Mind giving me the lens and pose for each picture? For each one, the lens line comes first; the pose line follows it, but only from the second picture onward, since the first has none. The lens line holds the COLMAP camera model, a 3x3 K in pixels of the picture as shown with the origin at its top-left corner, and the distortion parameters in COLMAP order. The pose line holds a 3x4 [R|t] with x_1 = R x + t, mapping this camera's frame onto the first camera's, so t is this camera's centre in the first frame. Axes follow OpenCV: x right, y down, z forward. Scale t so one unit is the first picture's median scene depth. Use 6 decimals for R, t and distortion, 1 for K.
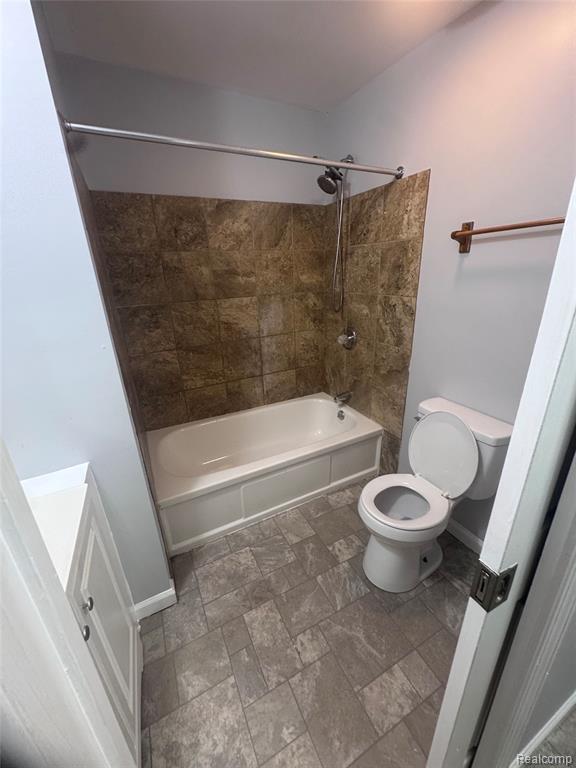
lens RADIAL K [[305.7, 0, 288.0], [0, 305.7, 384.0], [0, 0, 1]] dist [0.001710, -0.000061]
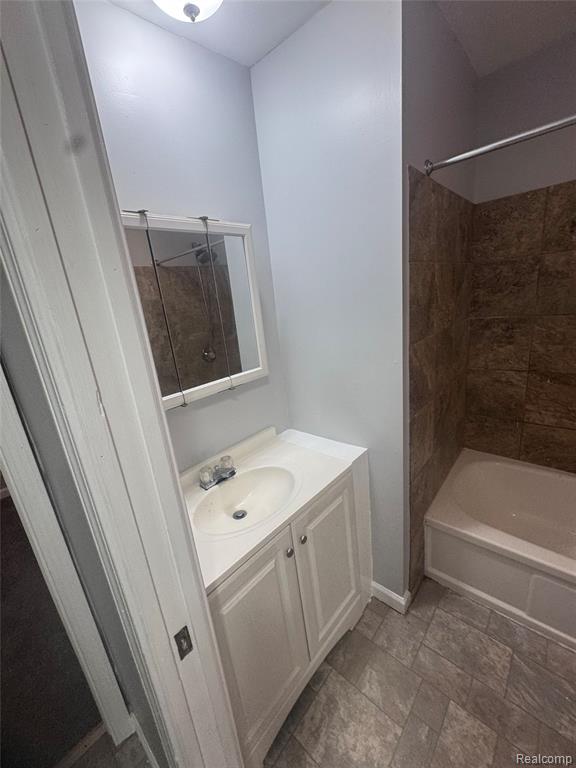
lens RADIAL K [[305.7, 0, 288.0], [0, 305.7, 384.0], [0, 0, 1]] dist [0.001710, -0.000061]
pose [[0.355352, 0.256993, -0.898710, 0.170683], [-0.235543, 0.955055, 0.179972, -0.086891], [0.904569, 0.147731, 0.399913, 0.103582]]
